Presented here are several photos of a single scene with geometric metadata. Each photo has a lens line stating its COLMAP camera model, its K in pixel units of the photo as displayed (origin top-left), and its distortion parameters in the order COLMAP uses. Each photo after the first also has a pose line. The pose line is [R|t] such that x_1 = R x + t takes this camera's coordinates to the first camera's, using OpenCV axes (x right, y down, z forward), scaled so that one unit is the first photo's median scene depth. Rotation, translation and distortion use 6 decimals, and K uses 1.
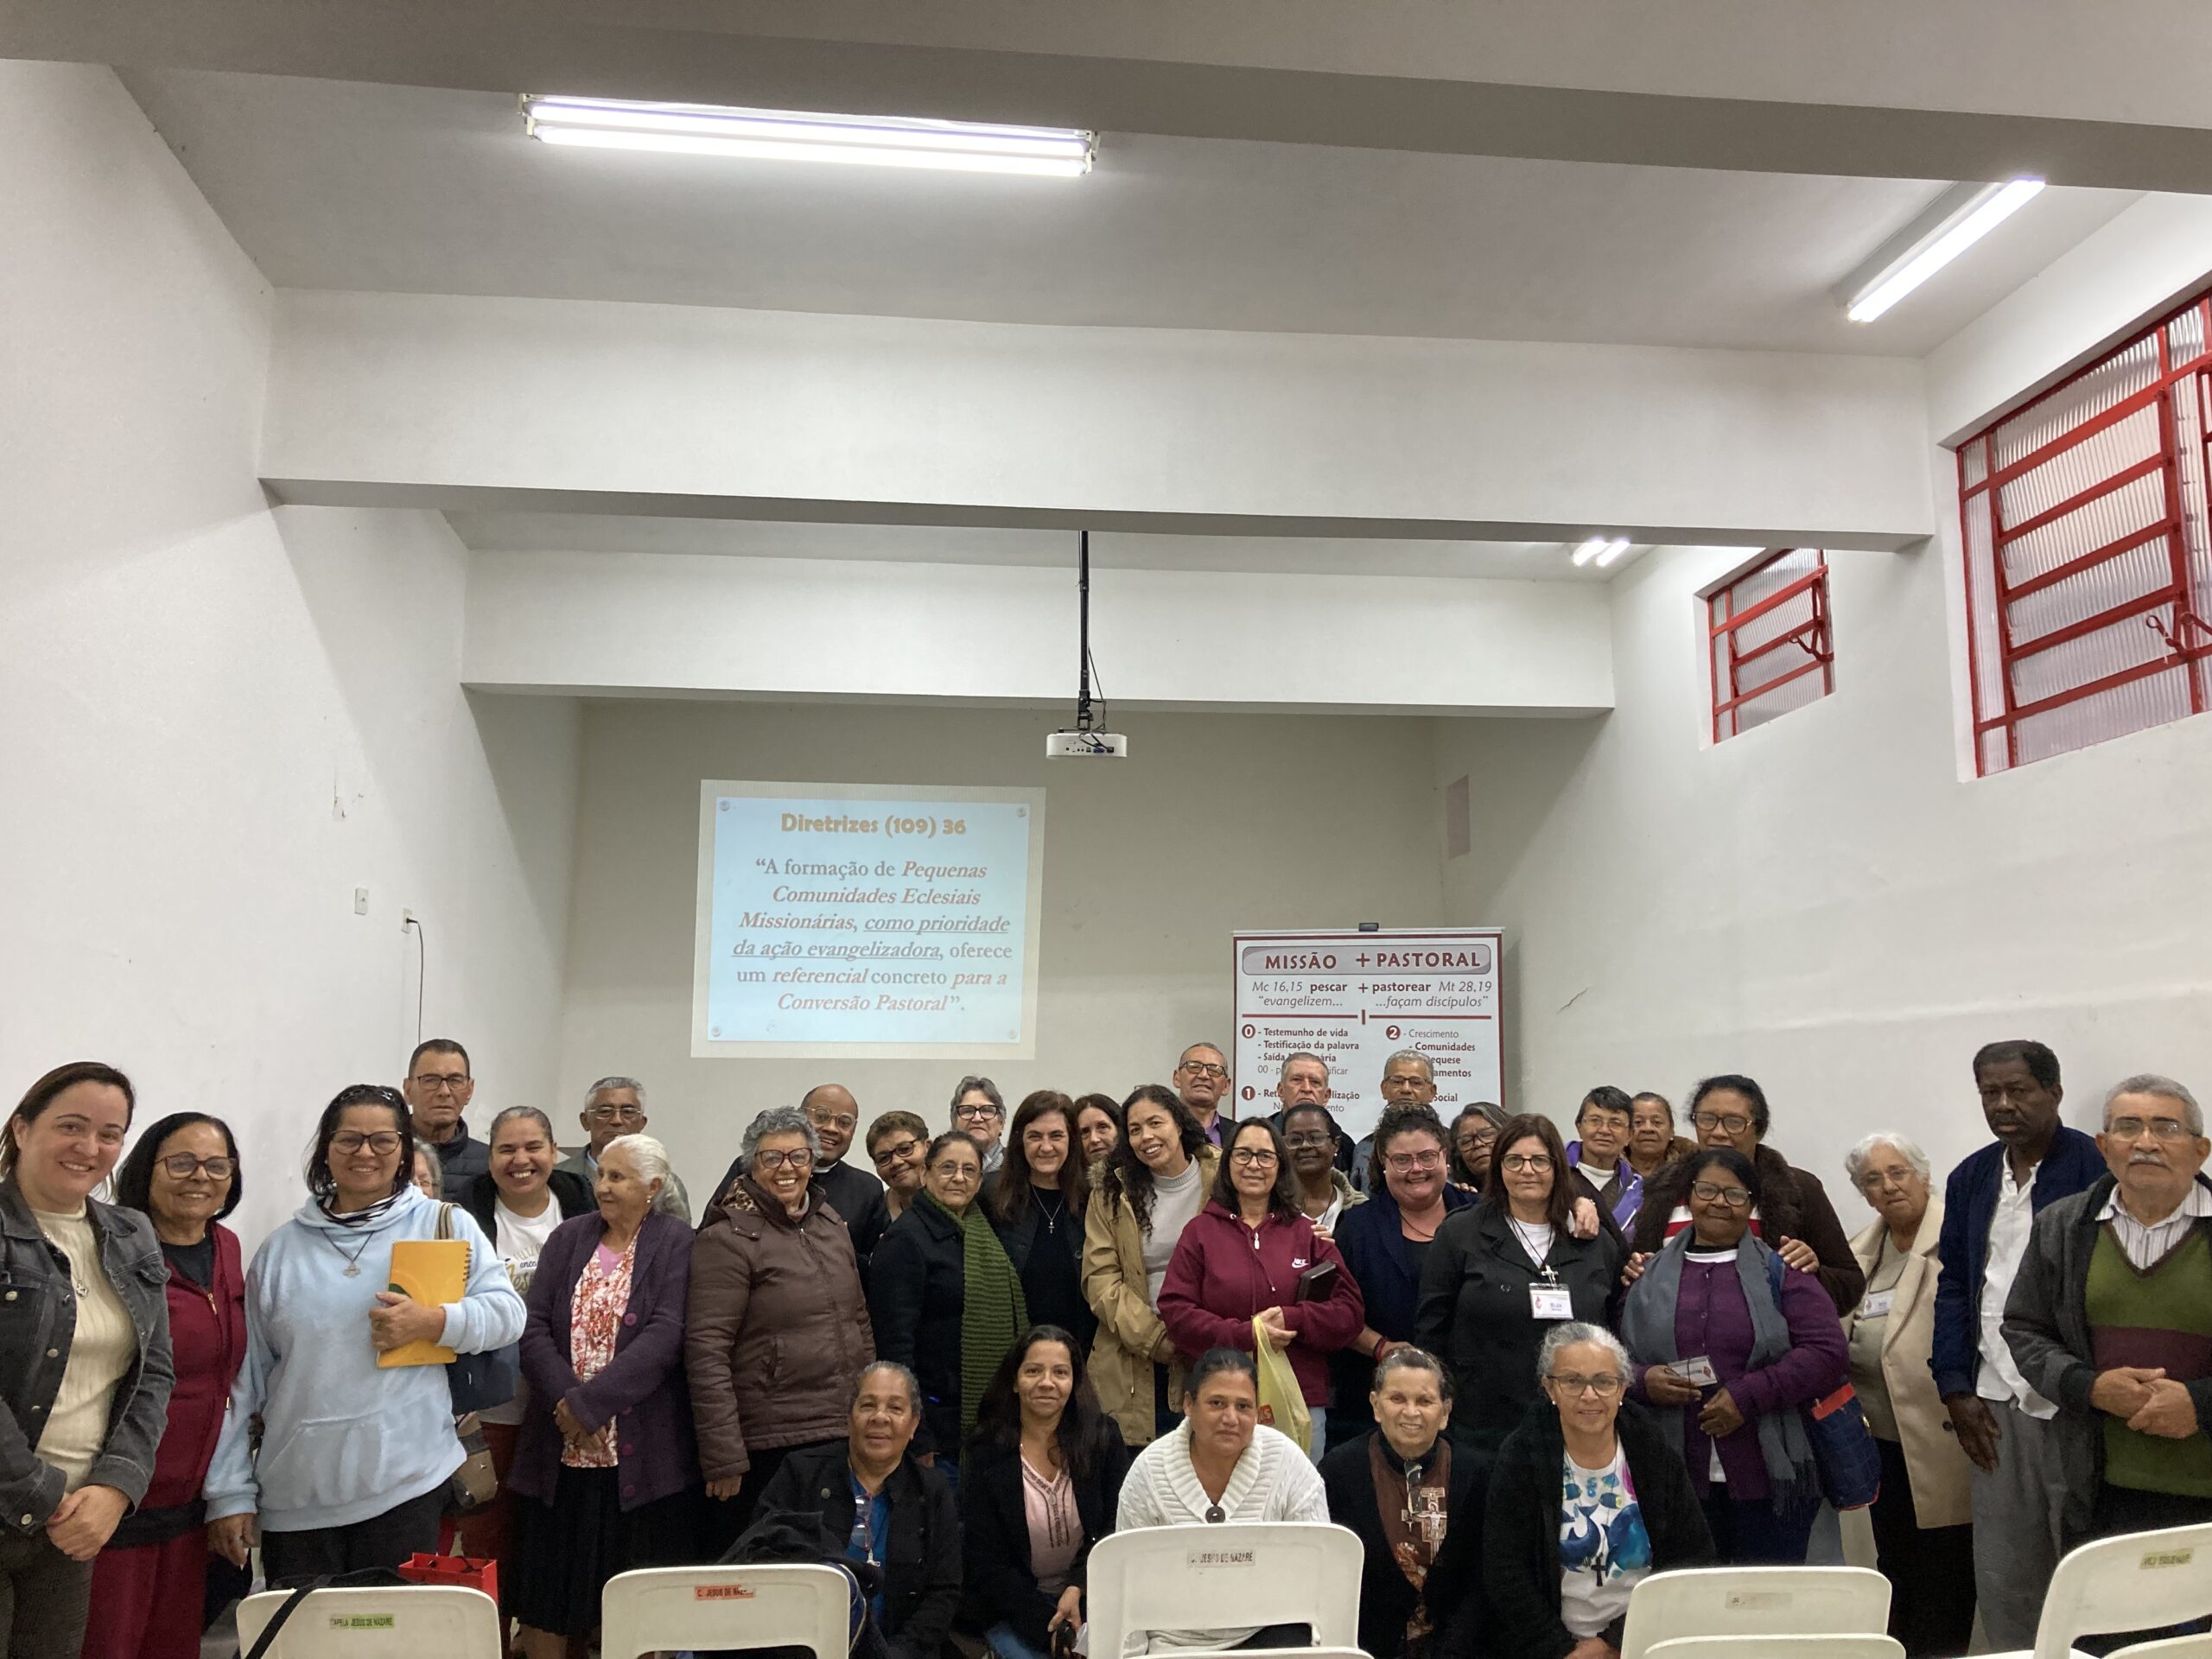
lens RADIAL K [[1792.6, 0, 1092.1], [0, 1792.6, 839.9], [0, 0, 1]] dist [0.068360, -0.039086]
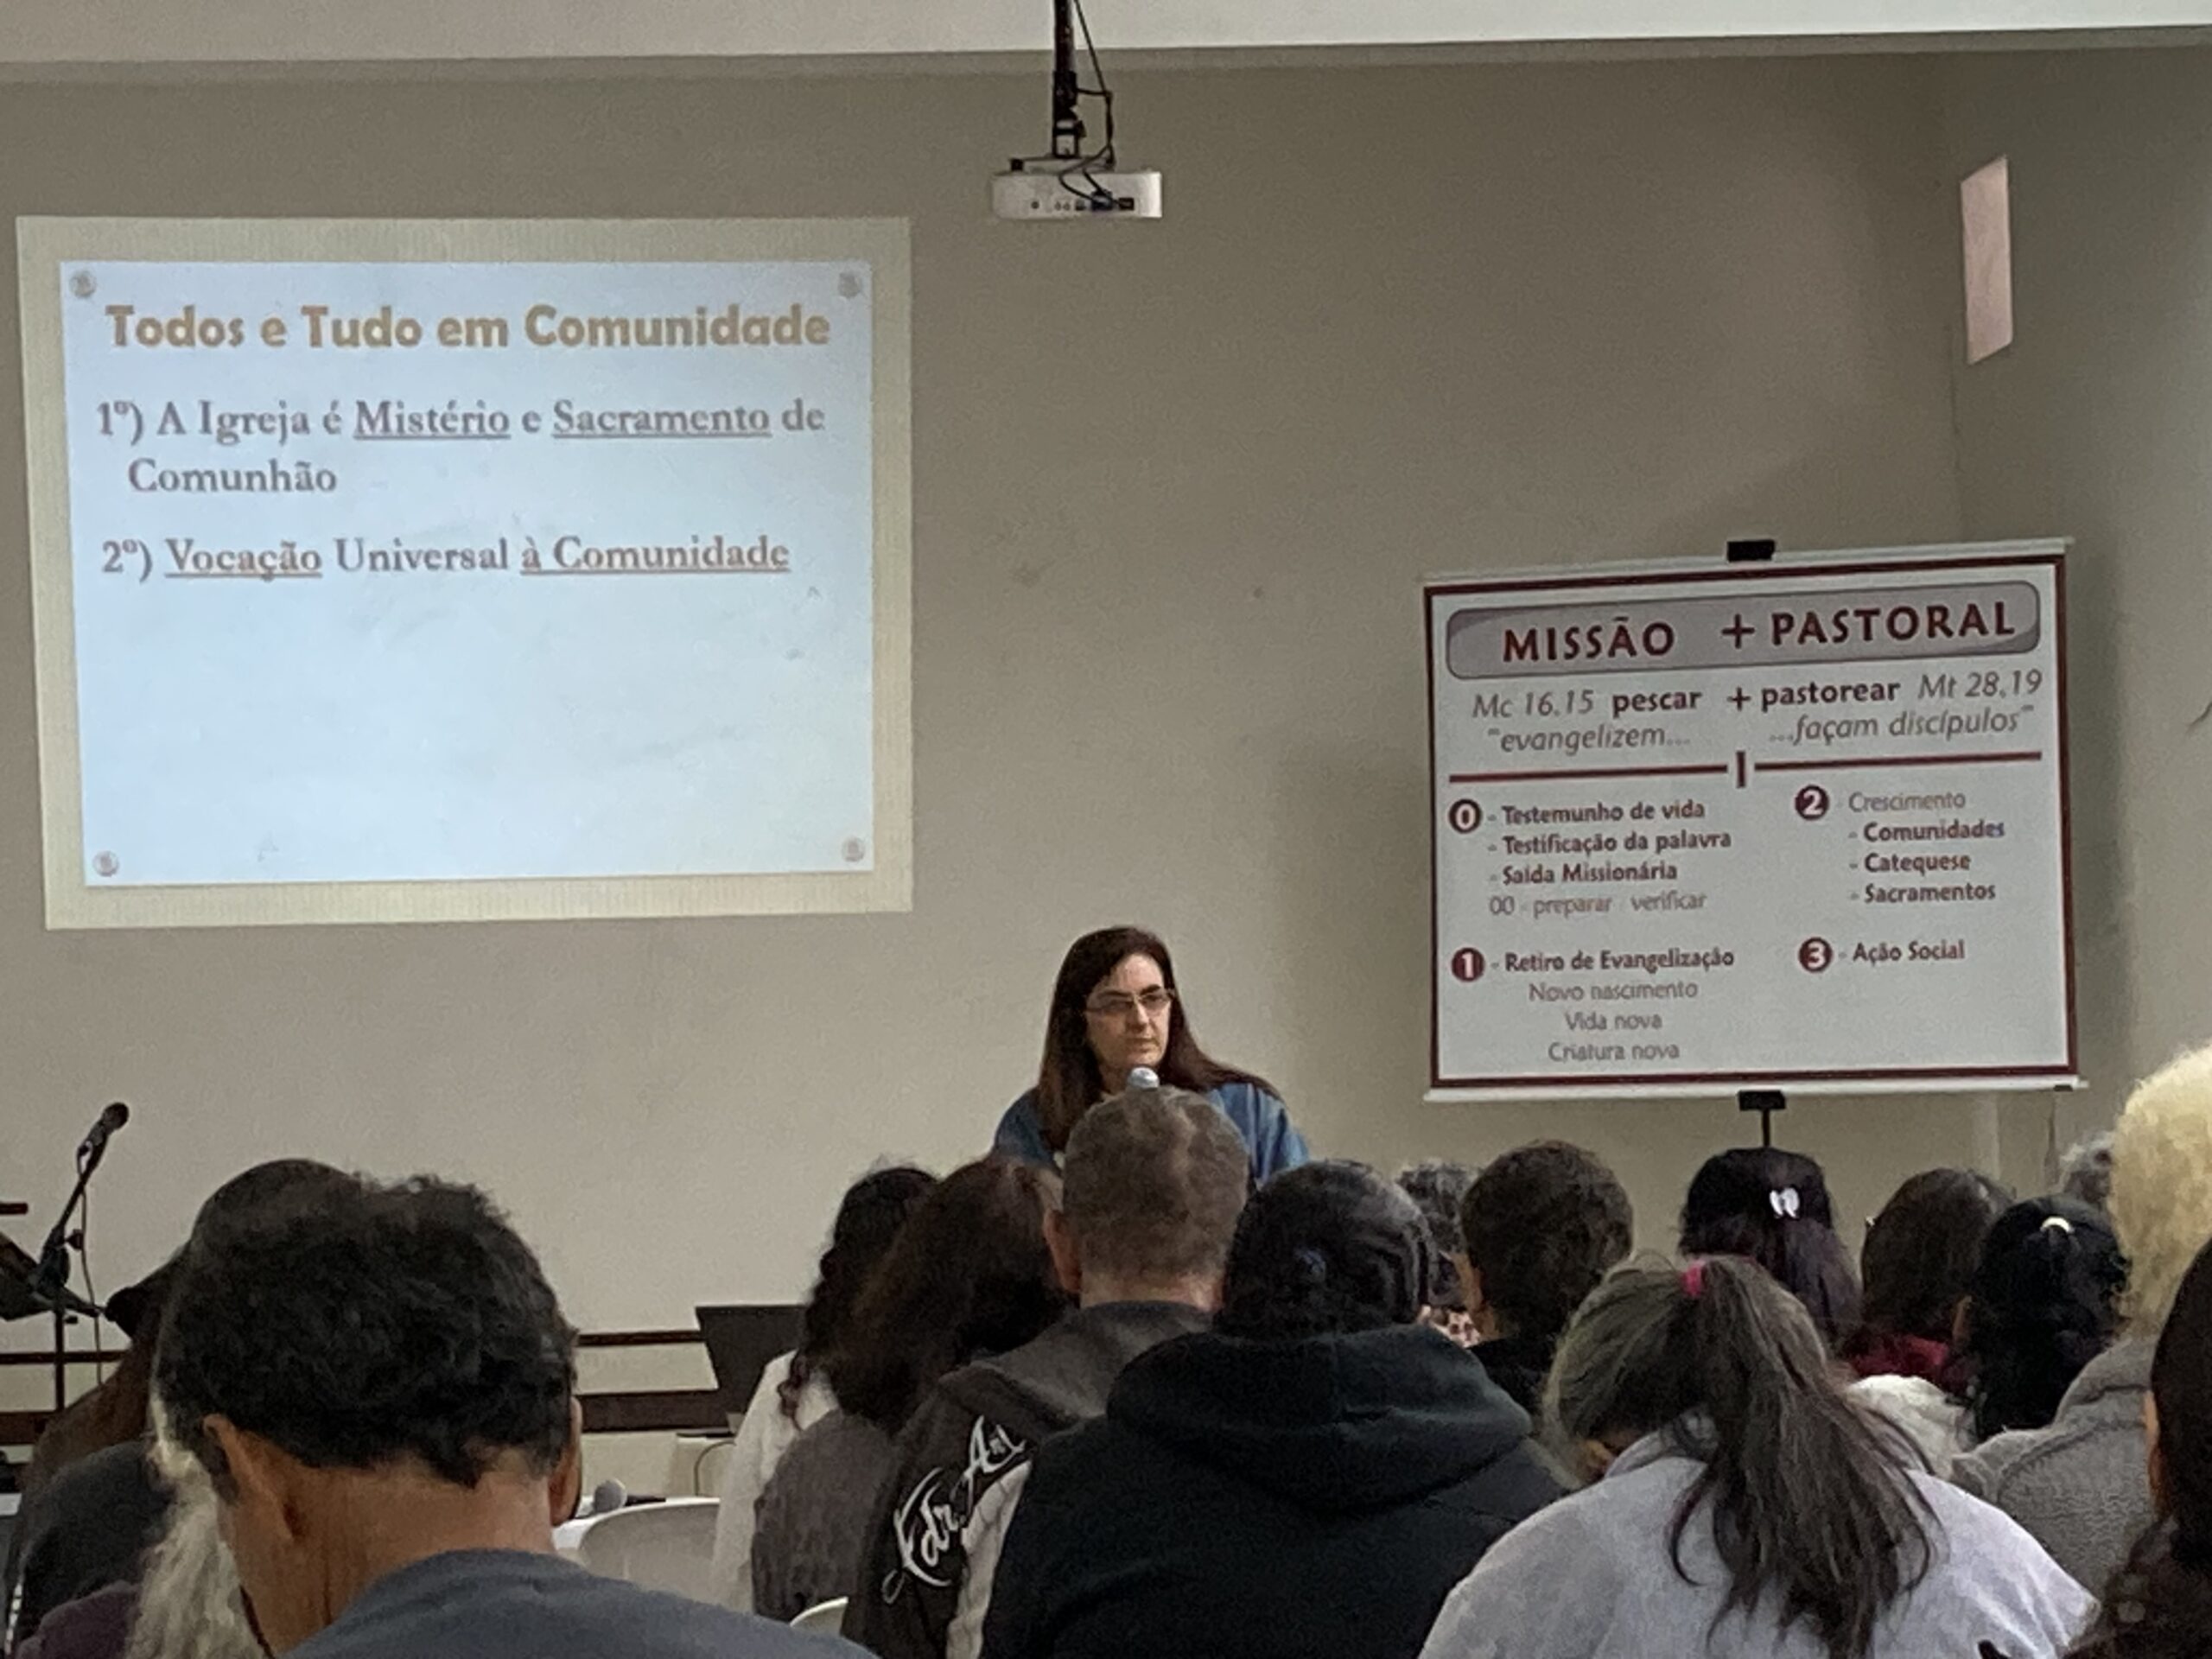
lens RADIAL K [[6944.3, 0, 1101.1], [0, 6944.3, 888.2], [0, 0, 1]] dist [0.336336, 0.000000]
pose [[0.999100, -0.038989, 0.016710, -0.023589], [0.037104, 0.994172, 0.101224, -0.041625], [-0.020559, -0.100513, 0.994723, -0.592104]]
